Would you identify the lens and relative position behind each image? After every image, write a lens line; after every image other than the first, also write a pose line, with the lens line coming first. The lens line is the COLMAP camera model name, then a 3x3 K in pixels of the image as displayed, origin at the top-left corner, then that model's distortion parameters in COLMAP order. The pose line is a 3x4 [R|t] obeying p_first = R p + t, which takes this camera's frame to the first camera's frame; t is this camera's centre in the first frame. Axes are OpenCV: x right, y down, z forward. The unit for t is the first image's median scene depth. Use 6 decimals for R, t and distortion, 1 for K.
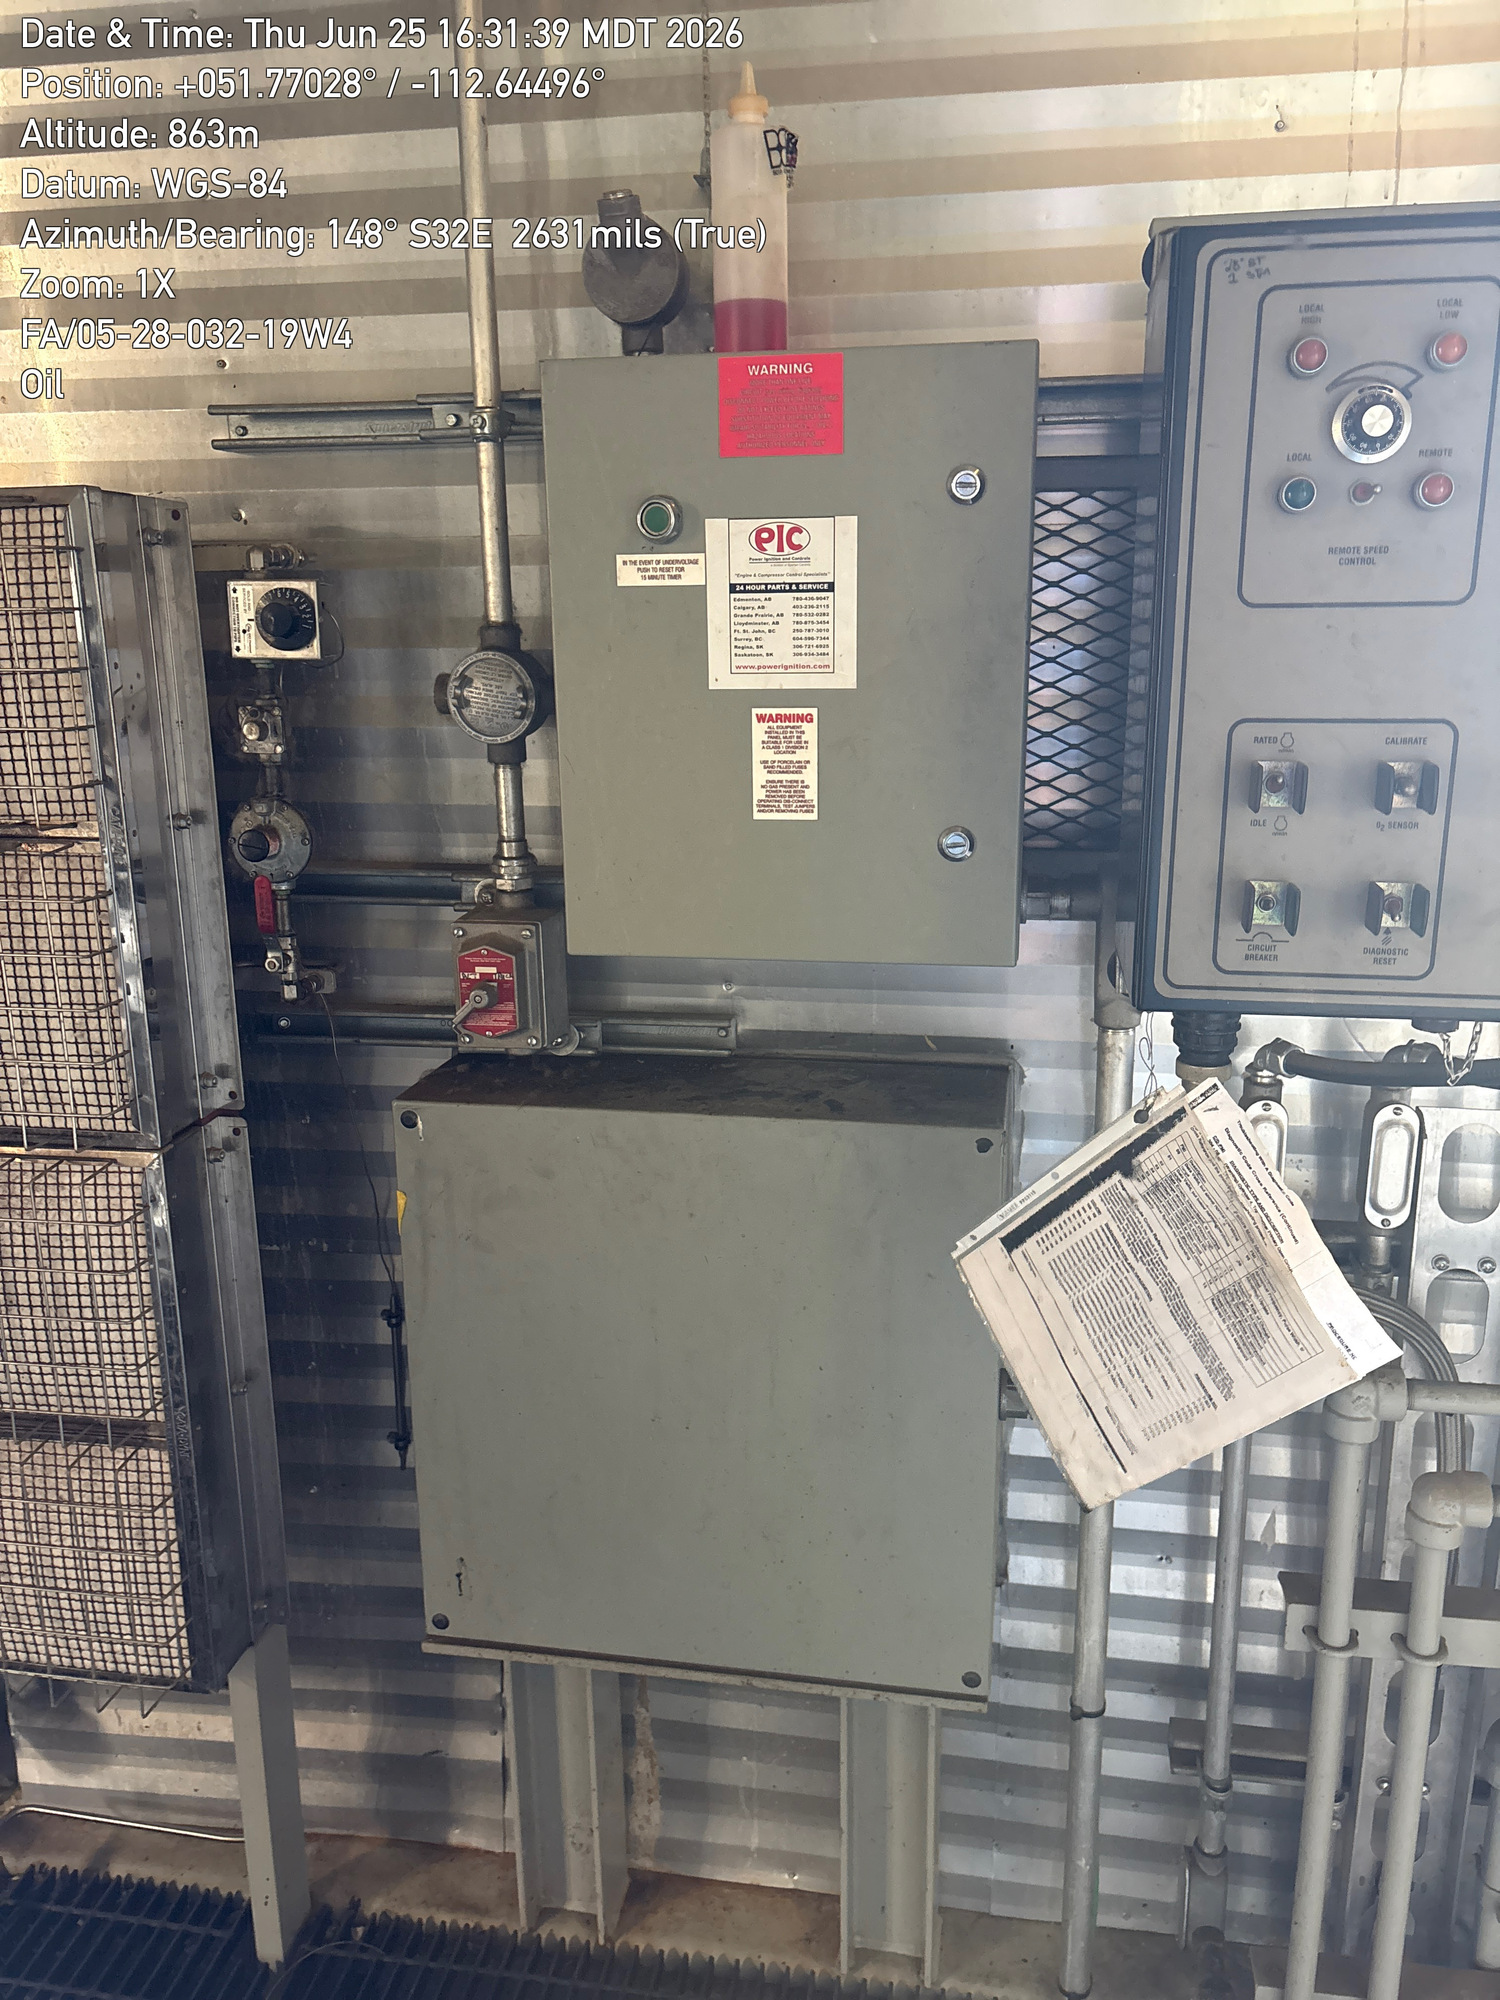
lens RADIAL K [[1441.0, 0, 701.3], [0, 1441.0, 975.4], [0, 0, 1]] dist [0.018332, -0.007536]
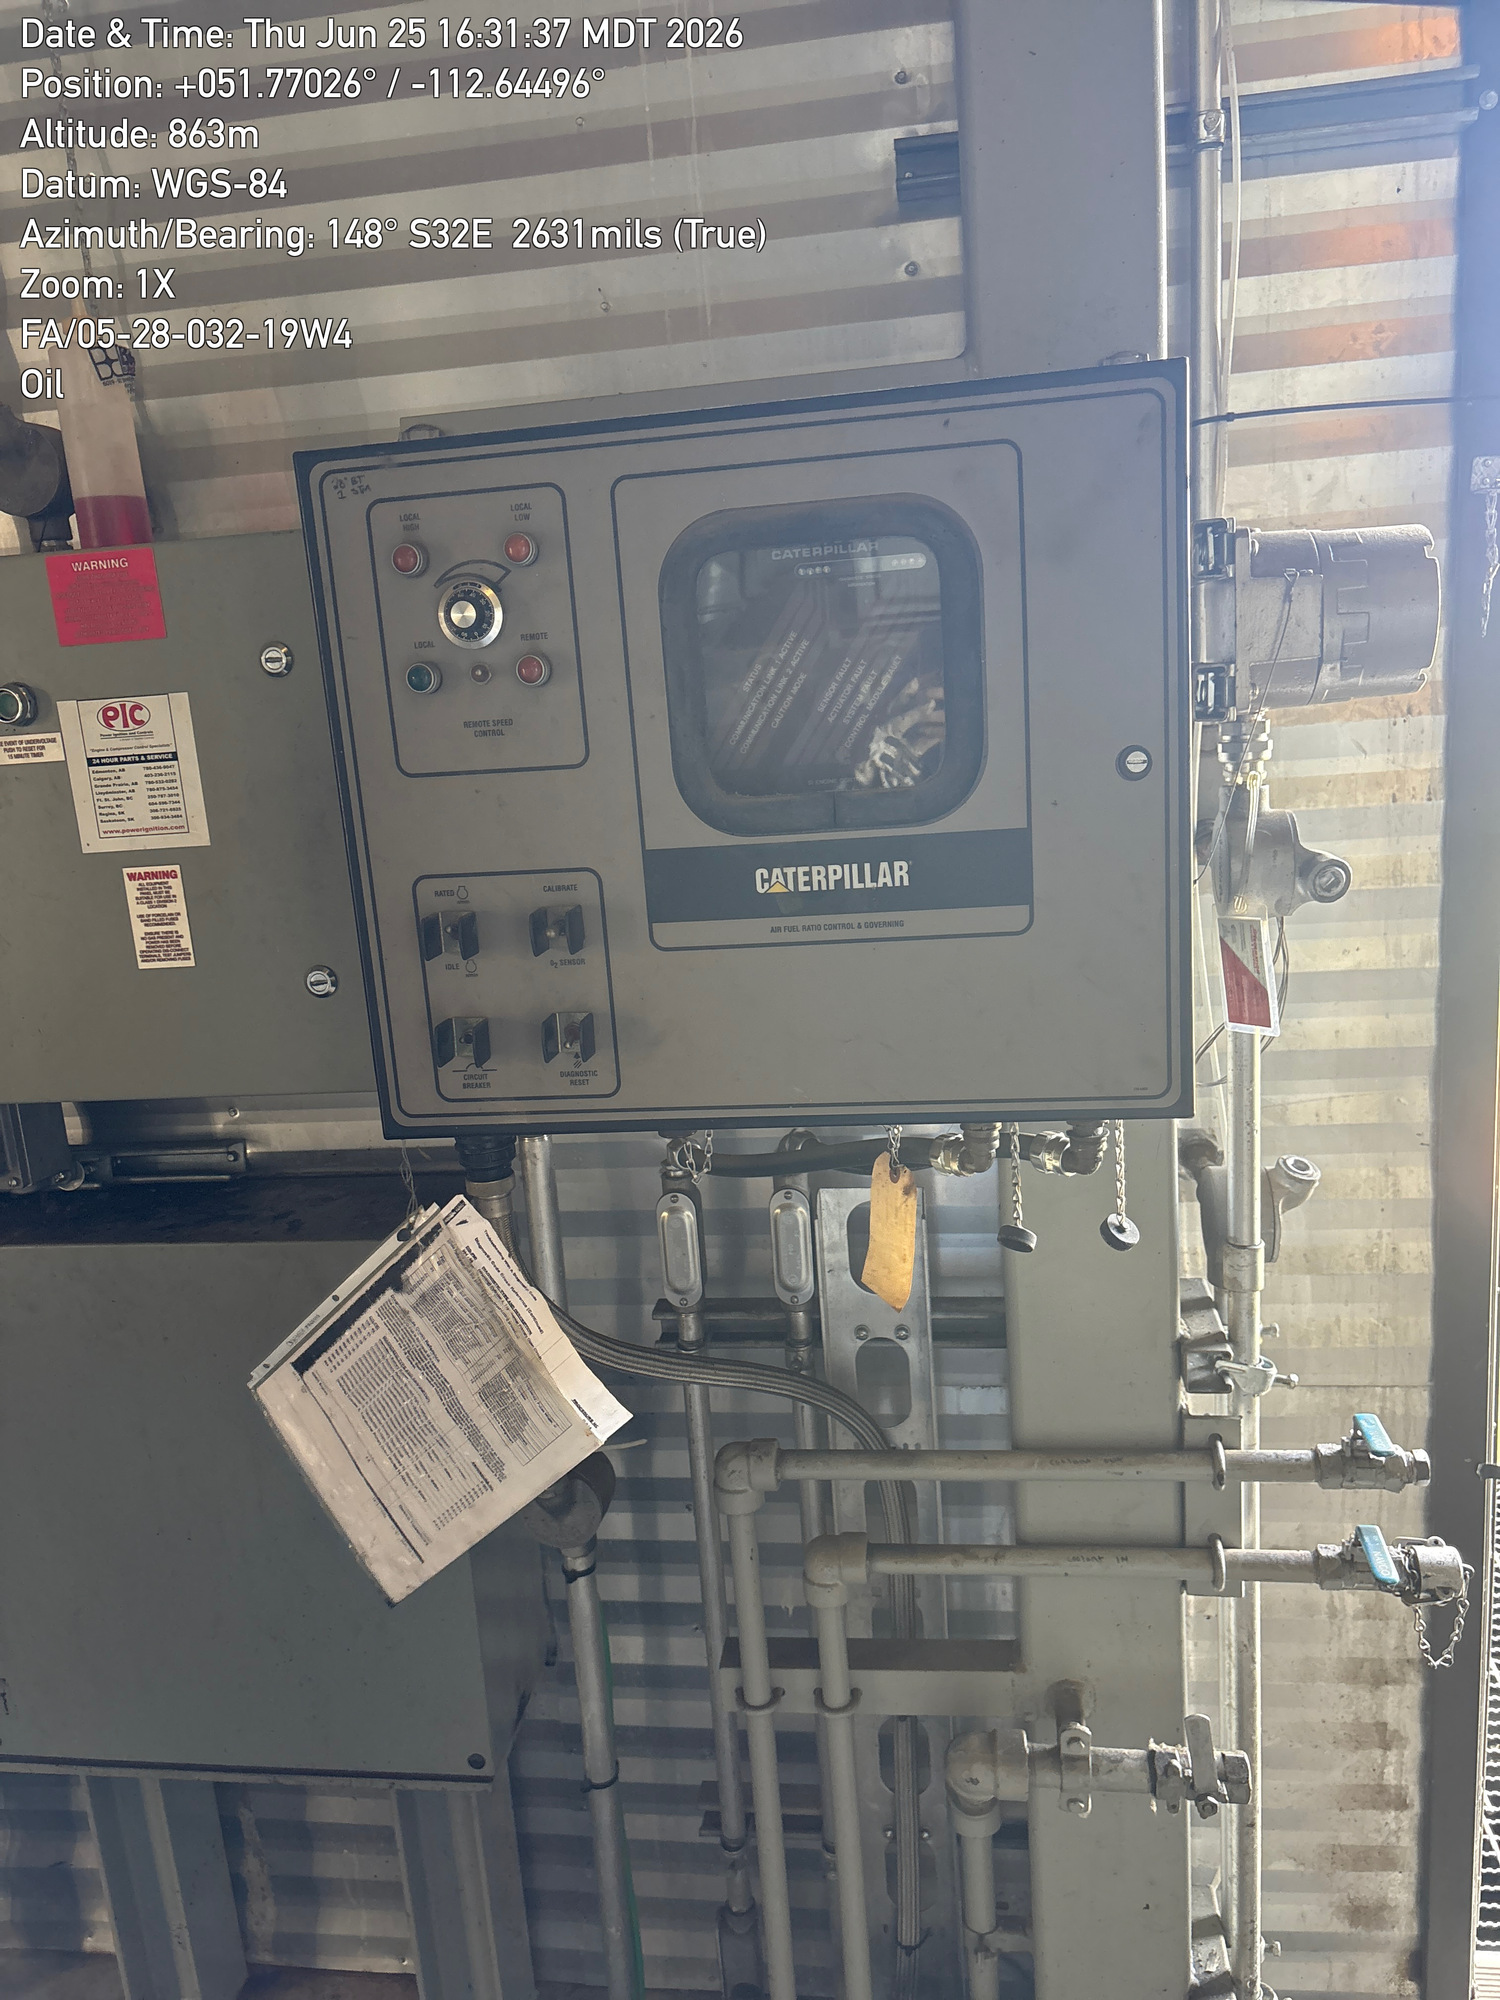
lens RADIAL K [[1488.1, 0, 750.0], [0, 1488.1, 1000.0], [0, 0, 1]] dist [0.044567, -0.056967]
pose [[0.997646, -0.068563, -0.001166, 0.507038], [0.068521, 0.997404, -0.022121, -0.031579], [0.002680, 0.021989, 0.999755, -0.120274]]
